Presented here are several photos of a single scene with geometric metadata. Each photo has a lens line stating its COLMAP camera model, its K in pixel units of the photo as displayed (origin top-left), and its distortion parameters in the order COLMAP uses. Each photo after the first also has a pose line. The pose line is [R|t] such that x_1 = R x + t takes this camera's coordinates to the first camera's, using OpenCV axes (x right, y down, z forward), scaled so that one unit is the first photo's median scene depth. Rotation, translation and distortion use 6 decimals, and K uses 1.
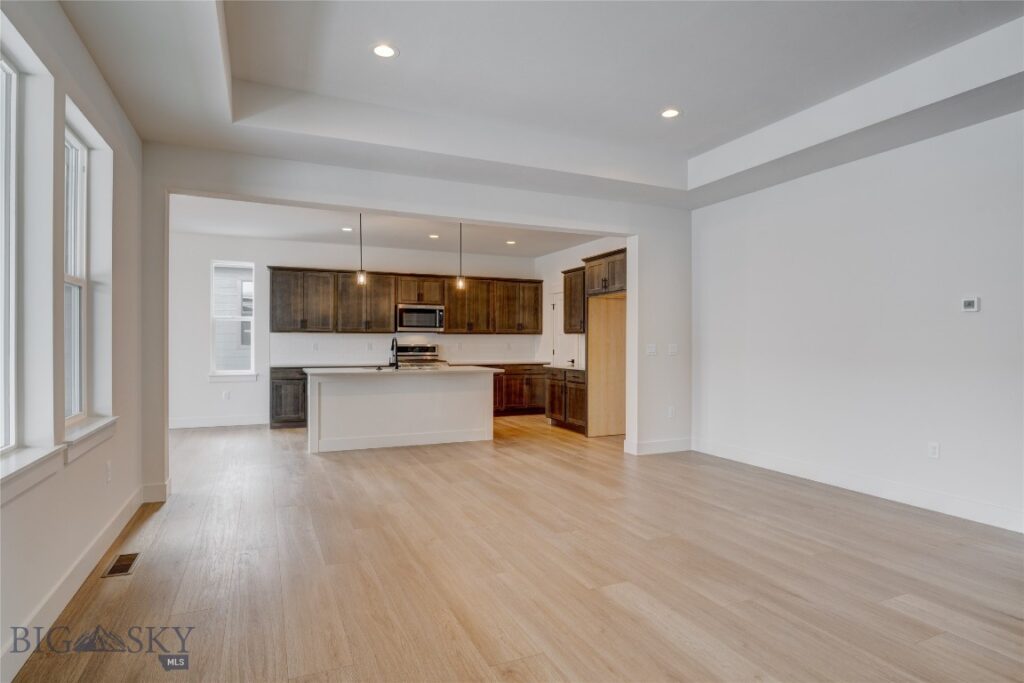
lens RADIAL K [[549.2, 0, 512.5], [0, 549.2, 339.4], [0, 0, 1]] dist [-0.020293, 0.000054]
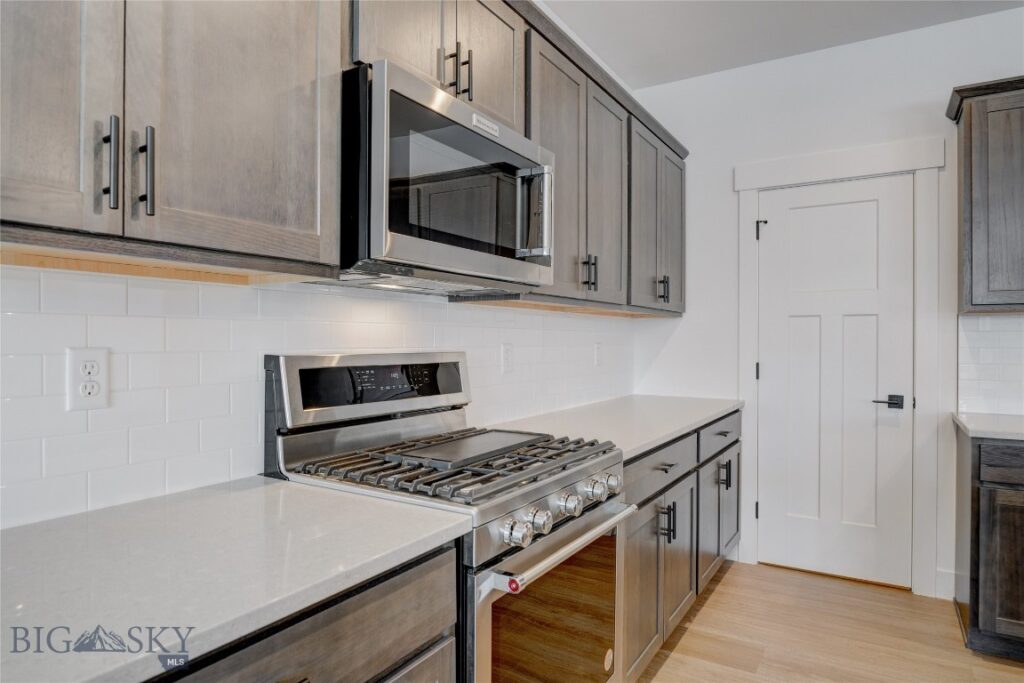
lens RADIAL K [[605.3, 0, 505.5], [0, 605.3, 339.5], [0, 0, 1]] dist [0.008164, 0.002554]
pose [[0.839809, -0.002889, 0.542874, -0.269644], [0.003591, 0.999994, -0.000233, 0.004956], [-0.542870, 0.002145, 0.839814, 0.876154]]
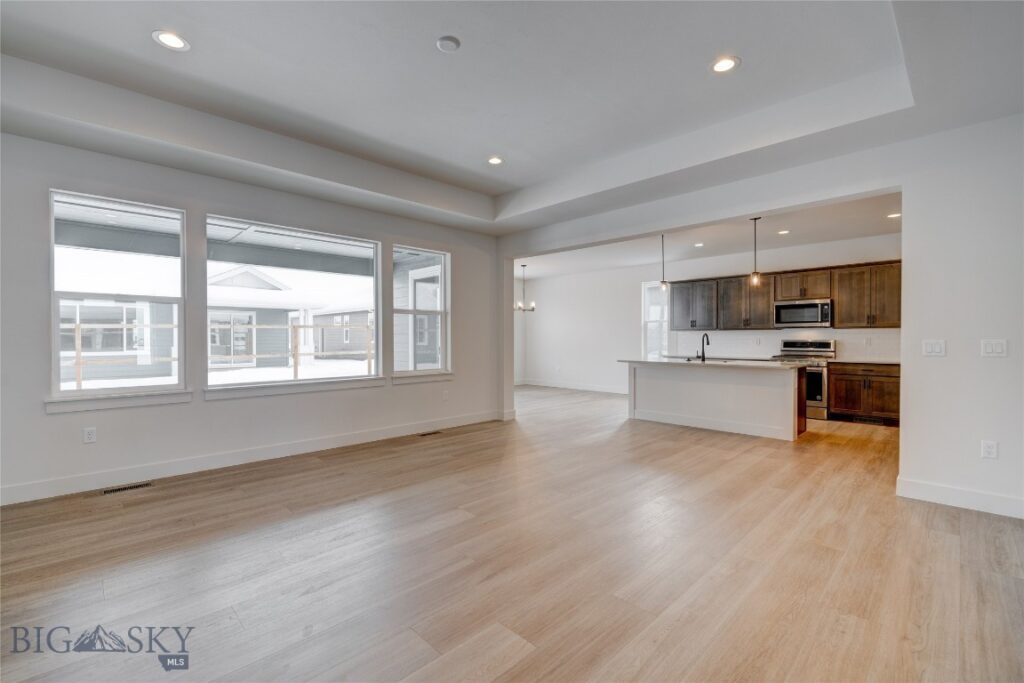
lens RADIAL K [[447.6, 0, 515.6], [0, 447.6, 343.0], [0, 0, 1]] dist [0.012431, -0.000197]
pose [[0.367444, 0.010714, -0.929984, 0.419326], [0.007598, 0.999866, 0.014521, -0.001027], [0.930015, -0.012402, 0.367313, 0.224654]]
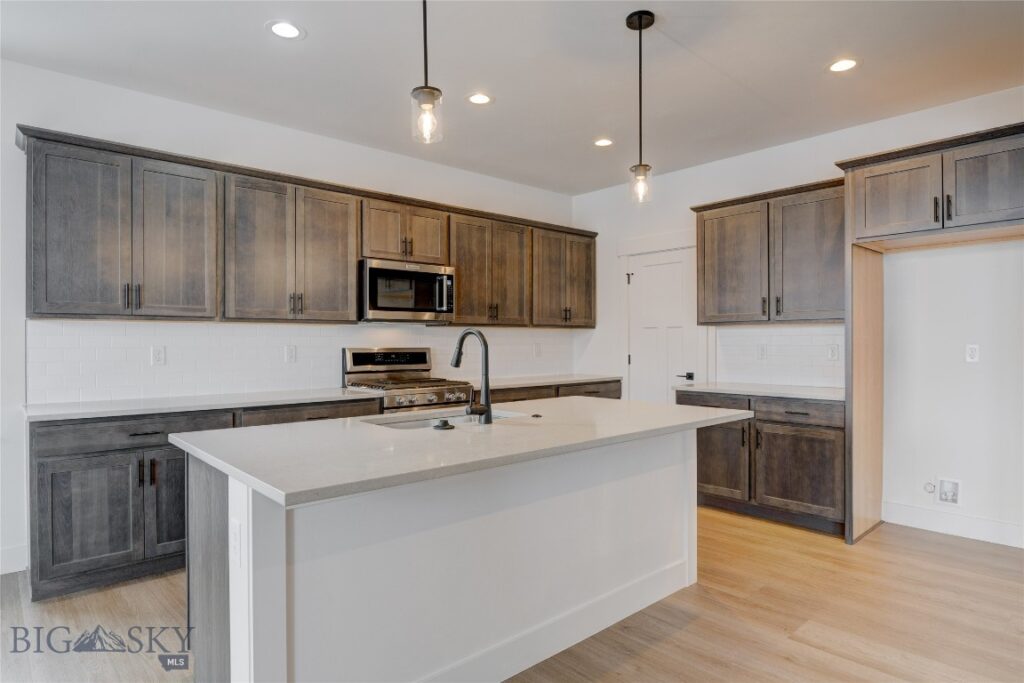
lens RADIAL K [[578.2, 0, 514.8], [0, 578.2, 342.7], [0, 0, 1]] dist [-0.018607, 0.003113]
pose [[0.953284, -0.006827, 0.301998, -0.240898], [0.004737, 0.999960, 0.007652, 0.001337], [-0.302038, -0.005865, 0.953278, 0.524543]]
